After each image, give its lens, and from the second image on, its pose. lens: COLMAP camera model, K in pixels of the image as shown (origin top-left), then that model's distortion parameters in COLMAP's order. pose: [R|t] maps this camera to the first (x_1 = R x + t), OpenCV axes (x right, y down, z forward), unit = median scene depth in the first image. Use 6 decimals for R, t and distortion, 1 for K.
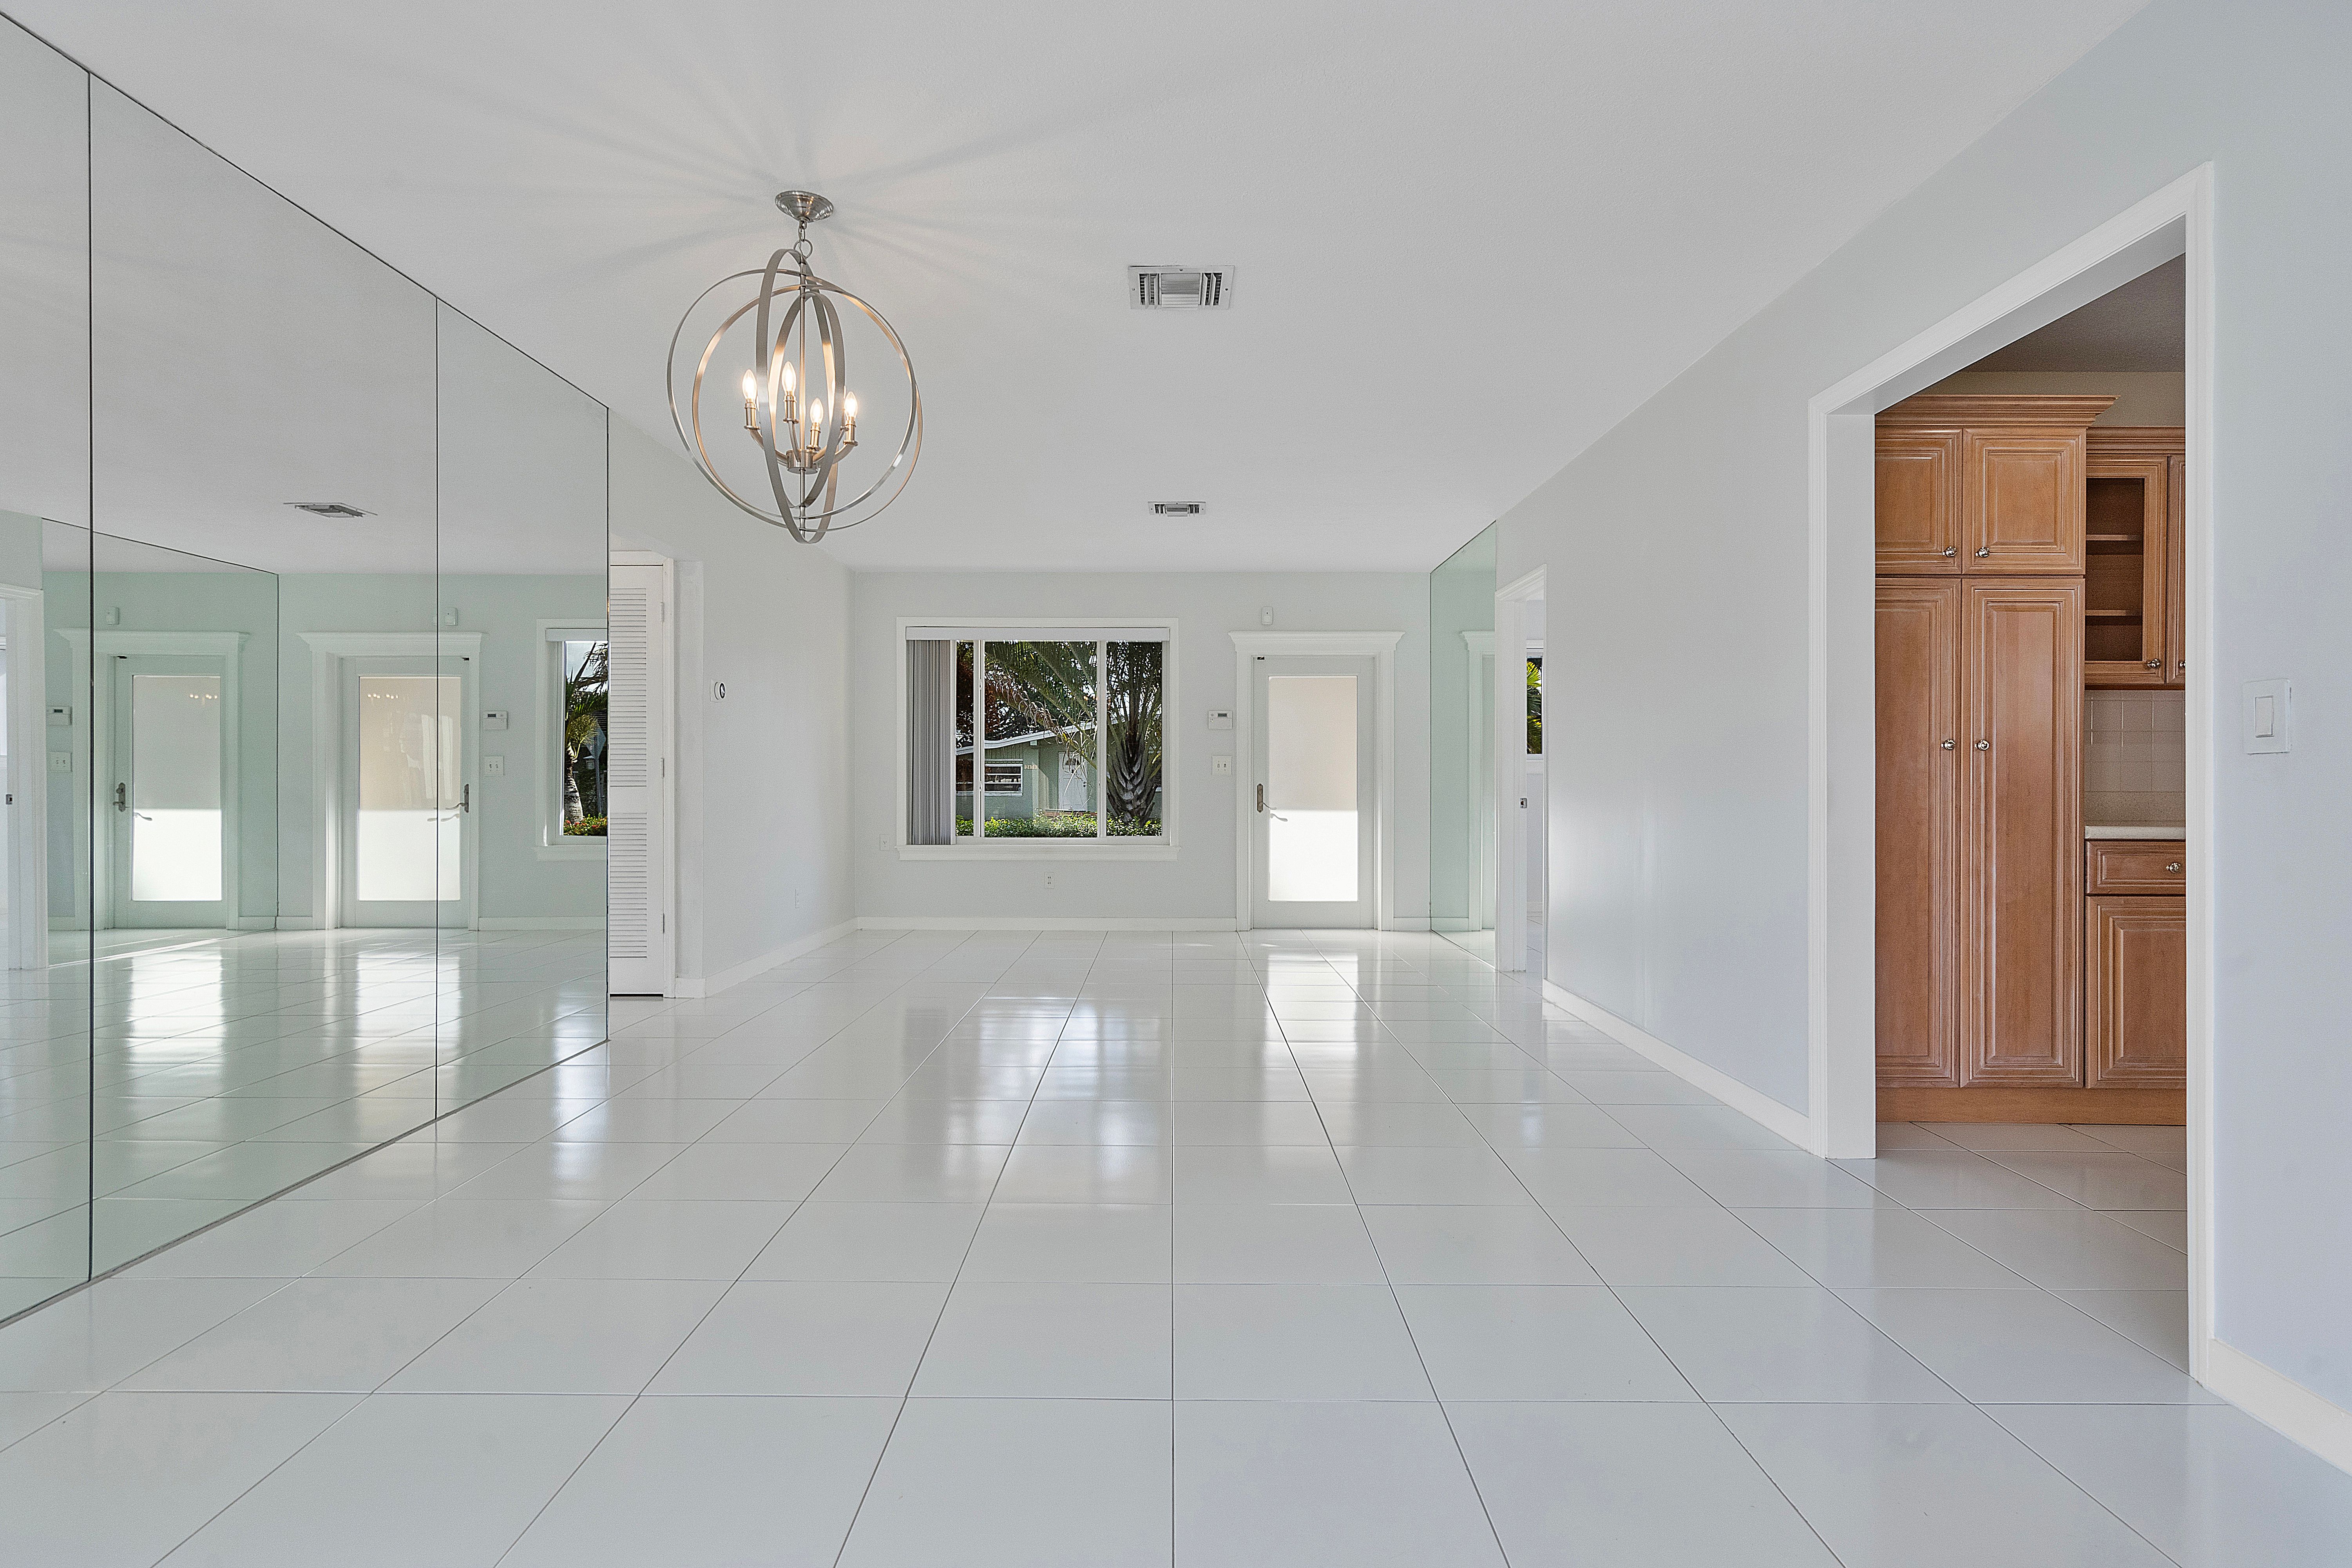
lens RADIAL K [[1207.1, 0, 1182.7], [0, 1207.1, 780.6], [0, 0, 1]] dist [0.004402, -0.000317]
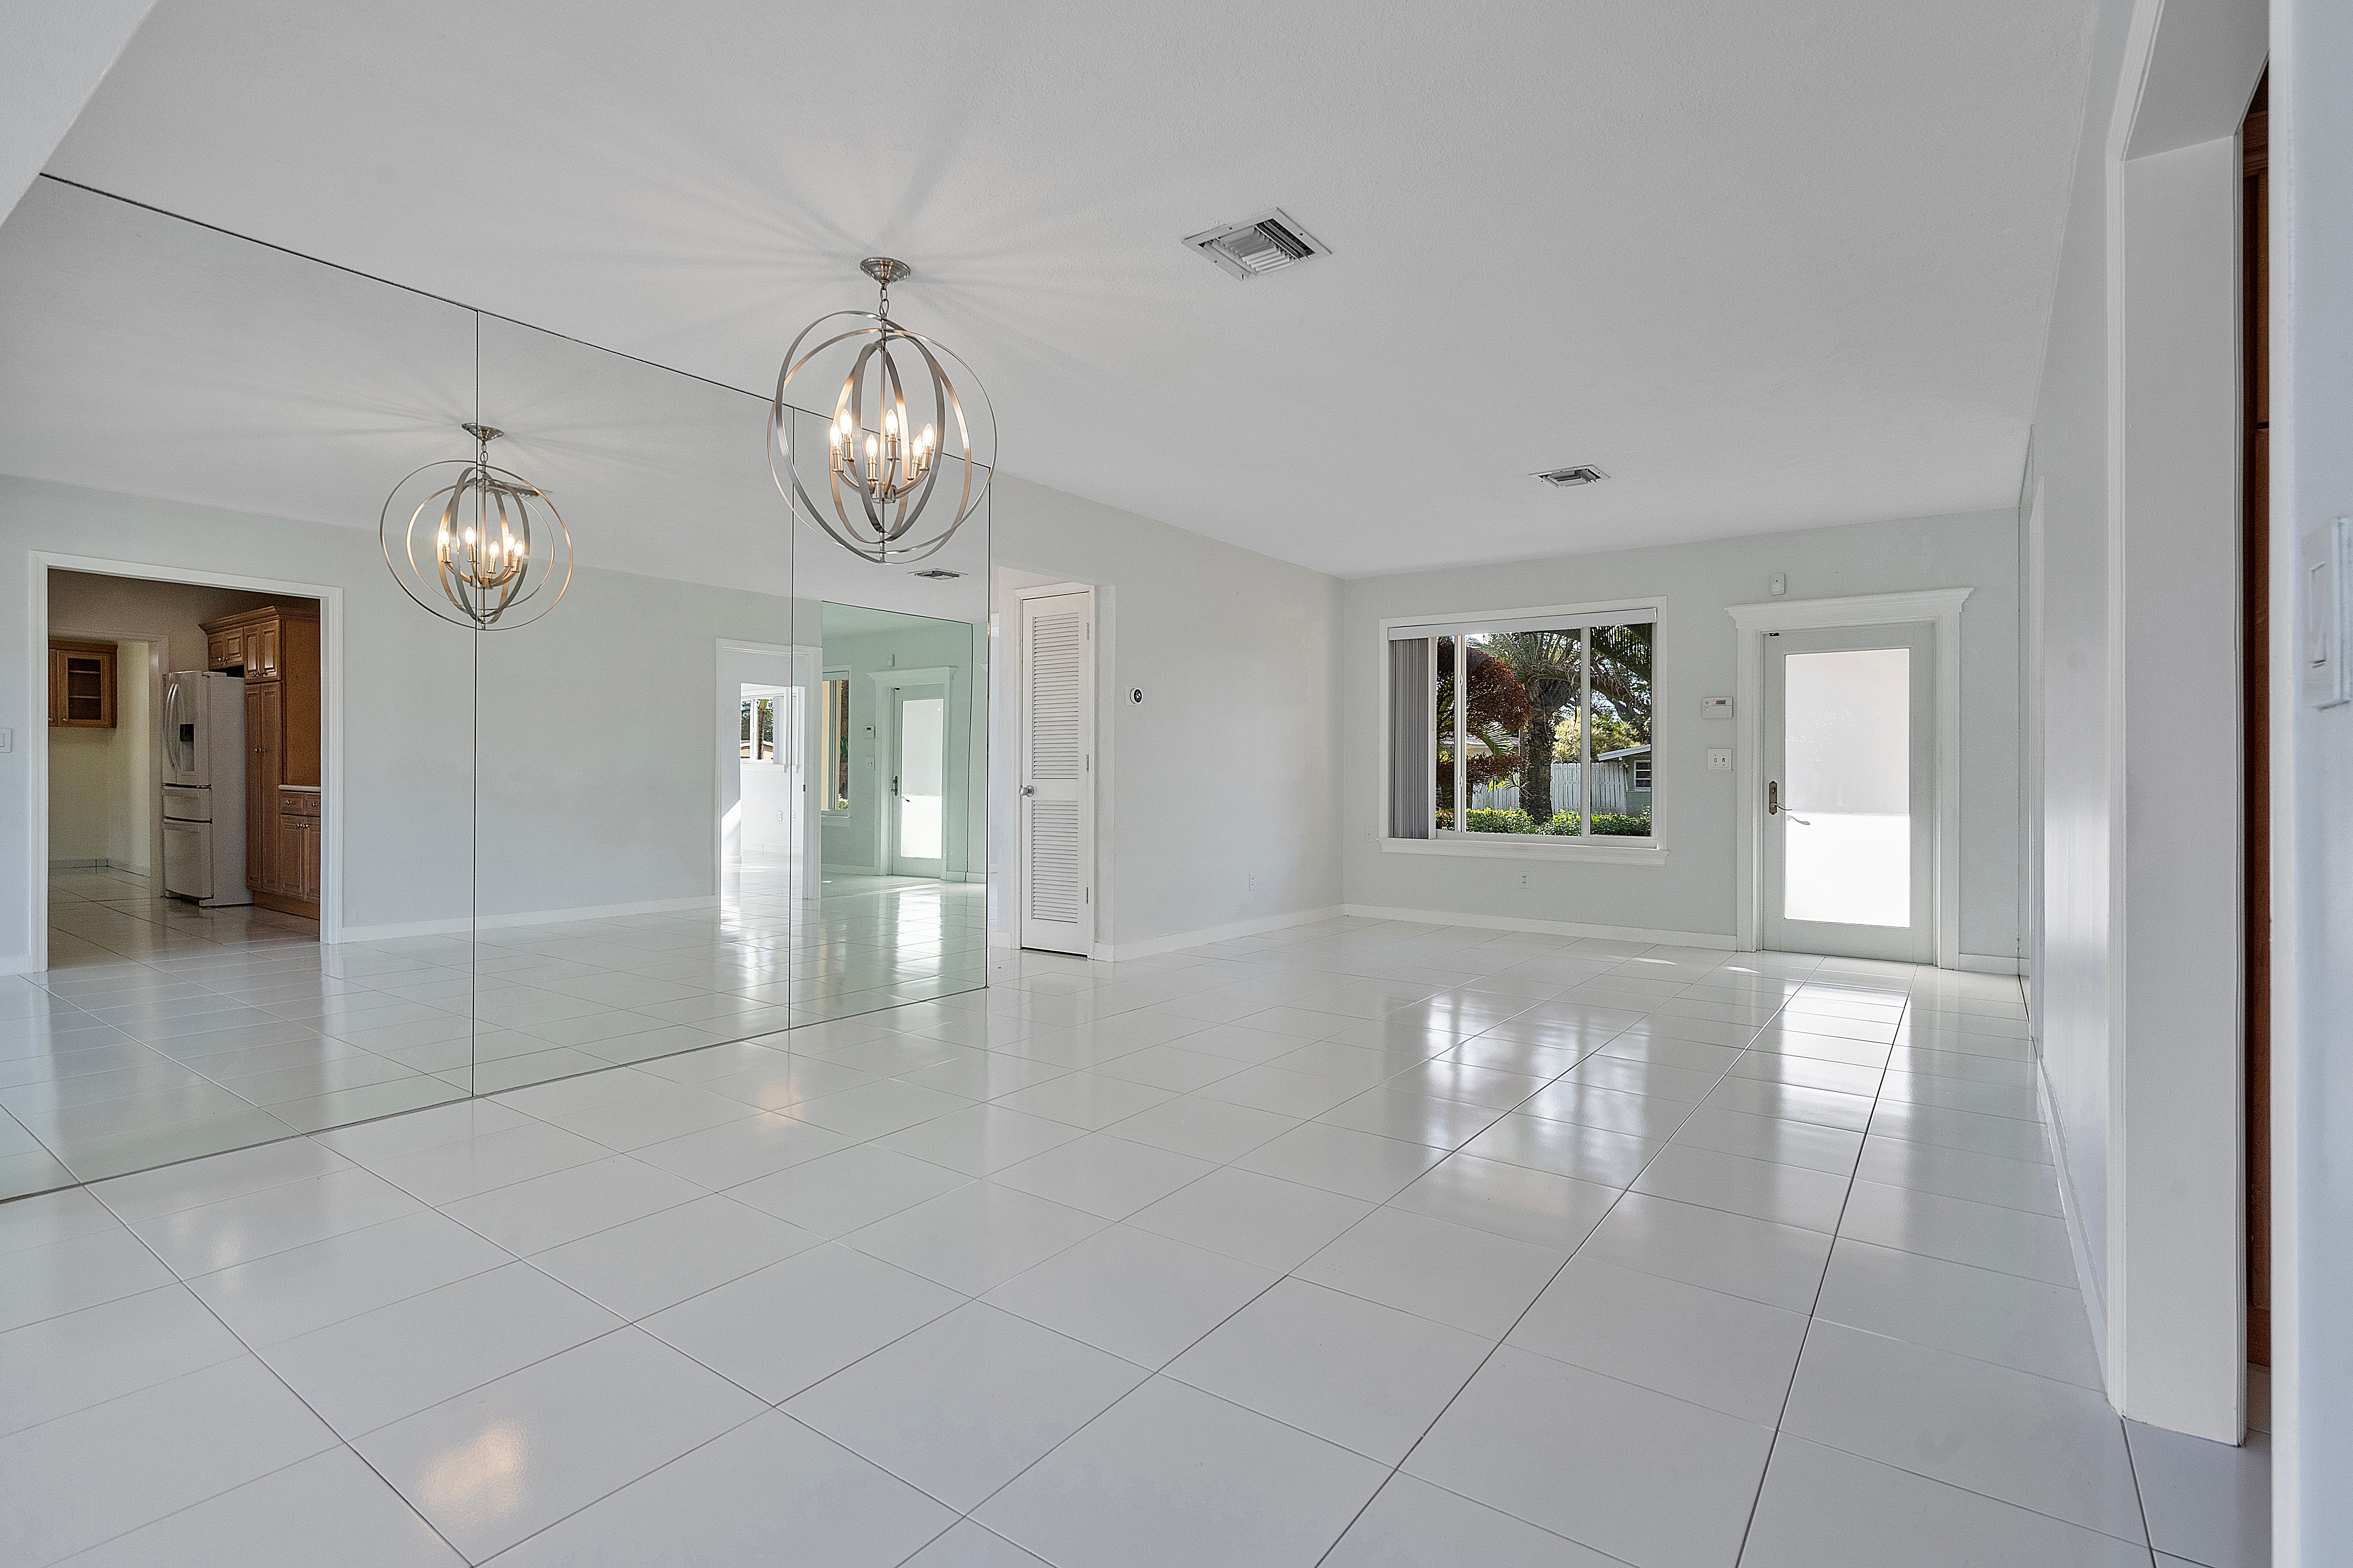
lens RADIAL K [[1114.6, 0, 1184.0], [0, 1114.6, 769.5], [0, 0, 1]] dist [-0.004709, 0.003440]
pose [[0.807961, 0.001771, -0.589233, 0.195202], [-0.004744, 0.999983, -0.003499, -0.000898], [0.589217, 0.005622, 0.807955, 0.119382]]
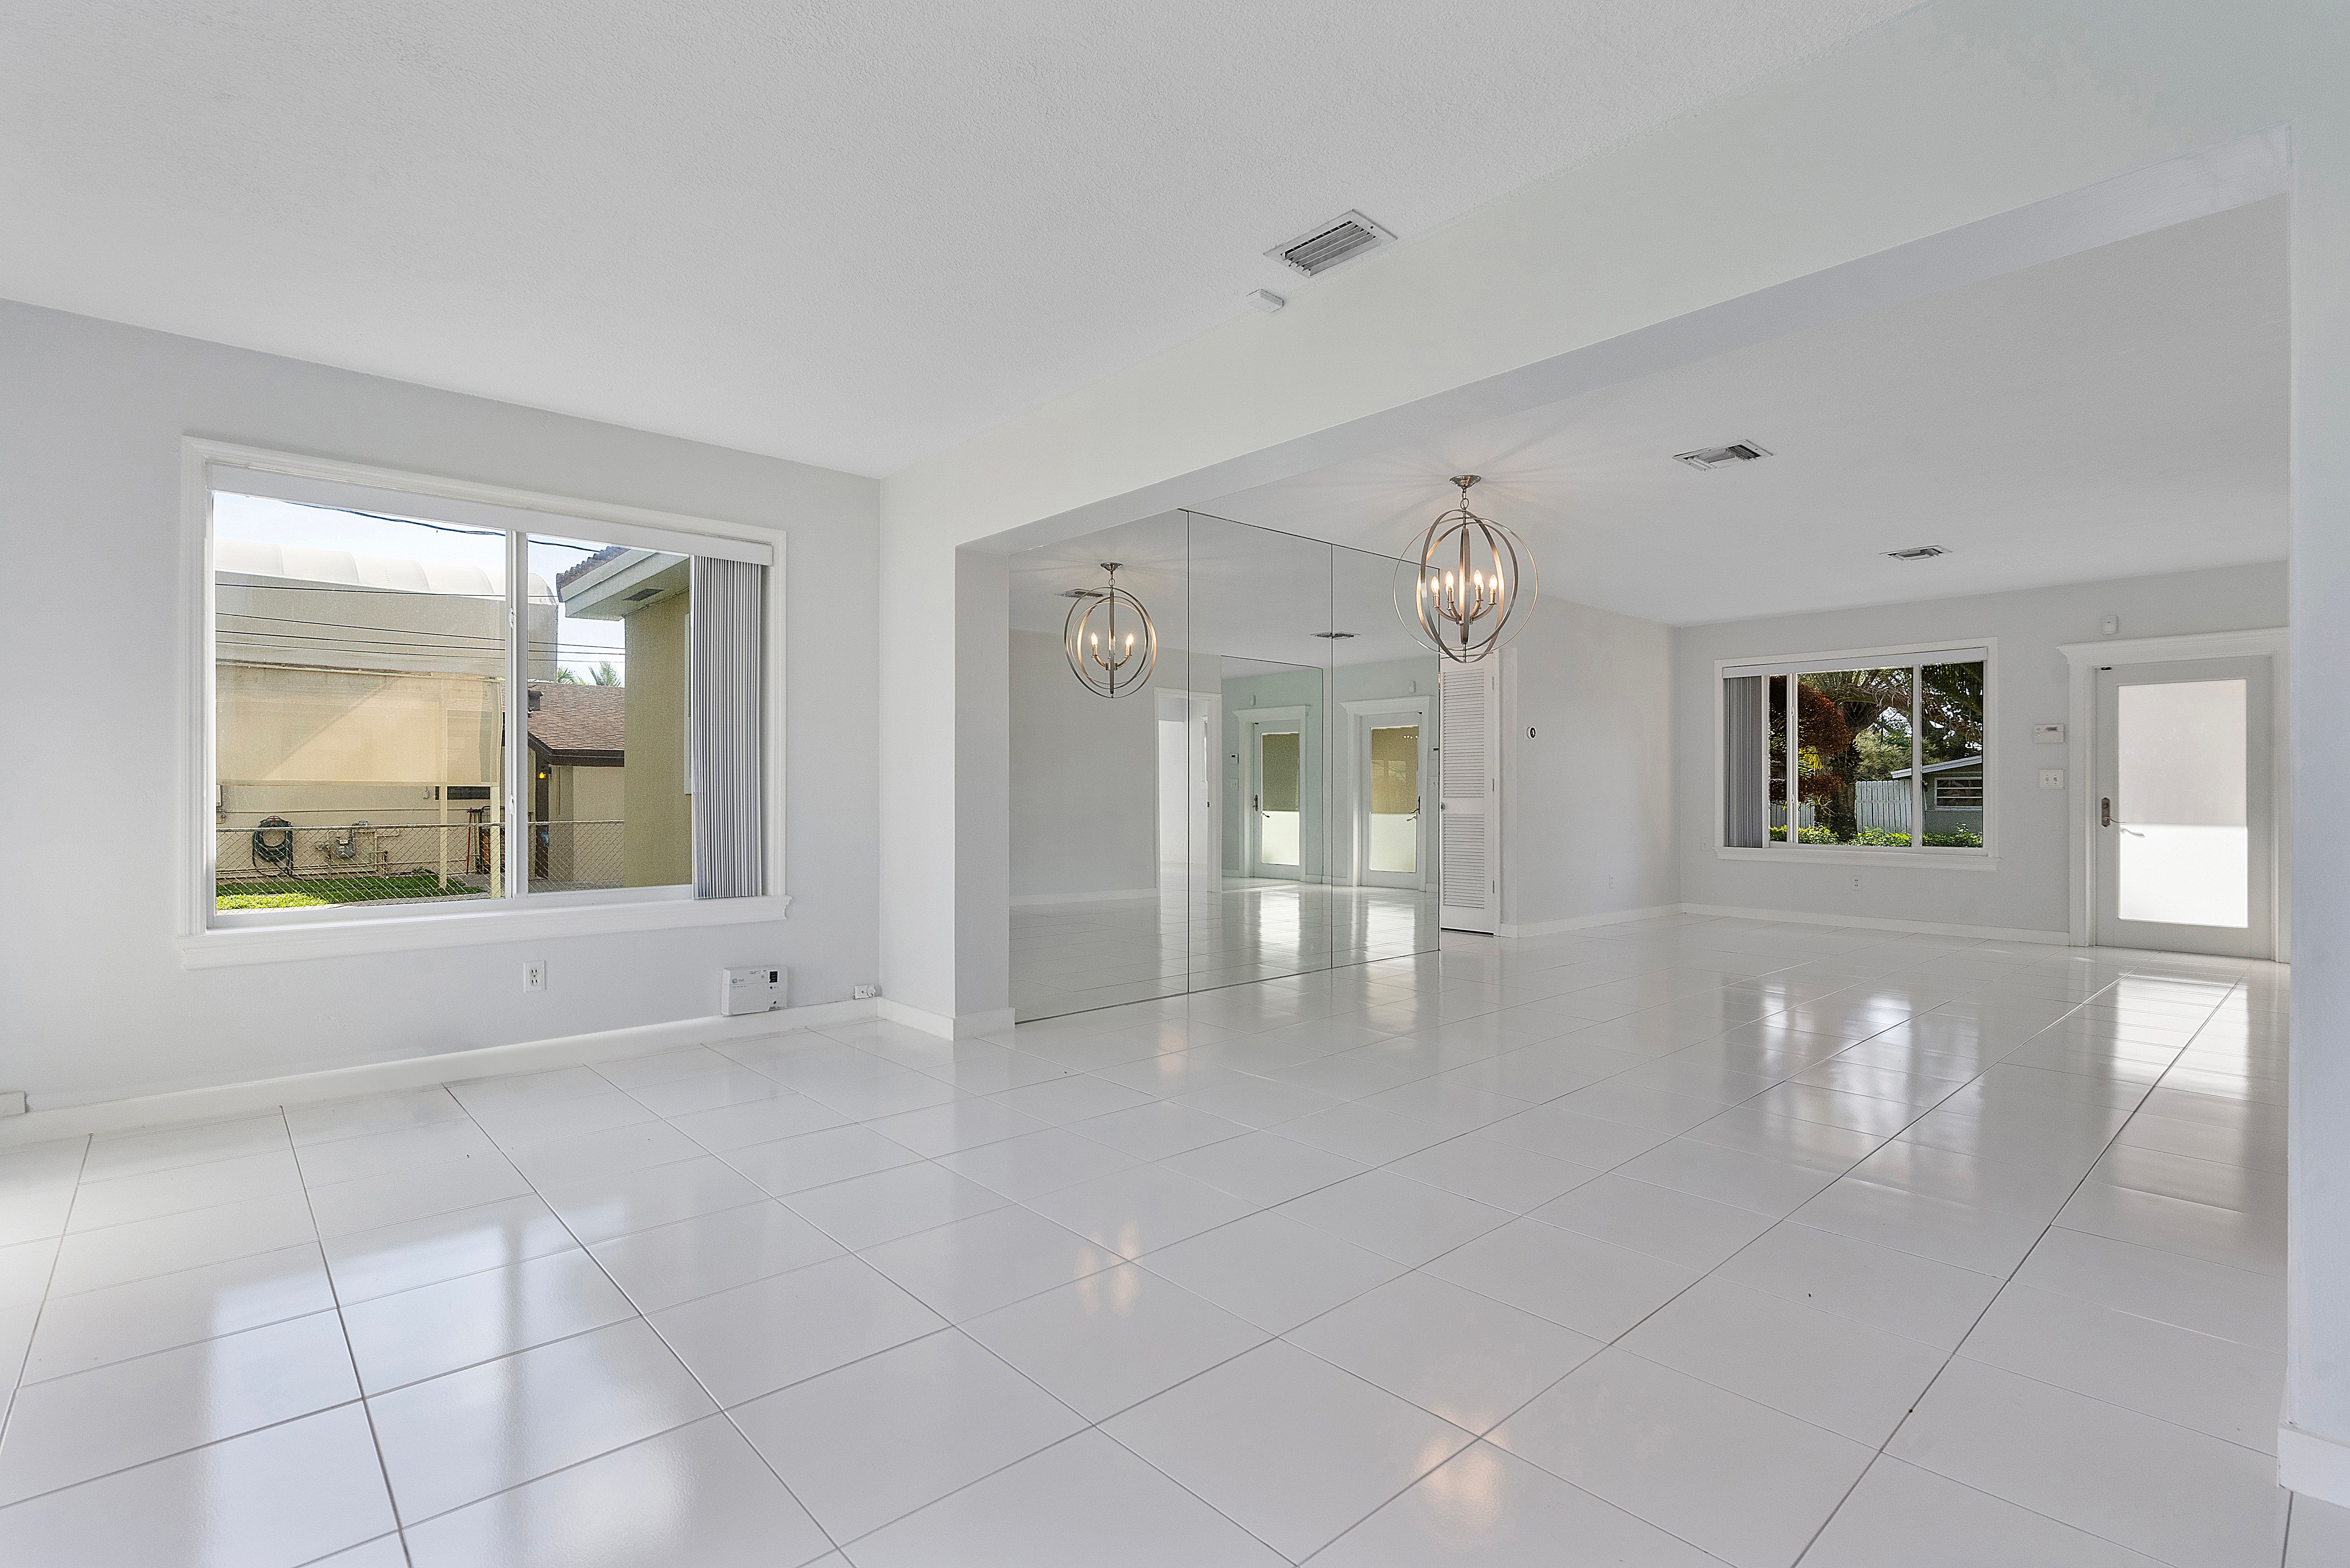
lens RADIAL K [[1113.2, 0, 1156.9], [0, 1113.2, 788.6], [0, 0, 1]] dist [-0.004709, 0.003440]
pose [[0.660701, -0.002073, -0.750646, 0.235874], [-0.000895, 0.999993, -0.003549, -0.000703], [0.750648, 0.003017, 0.660695, -0.171476]]
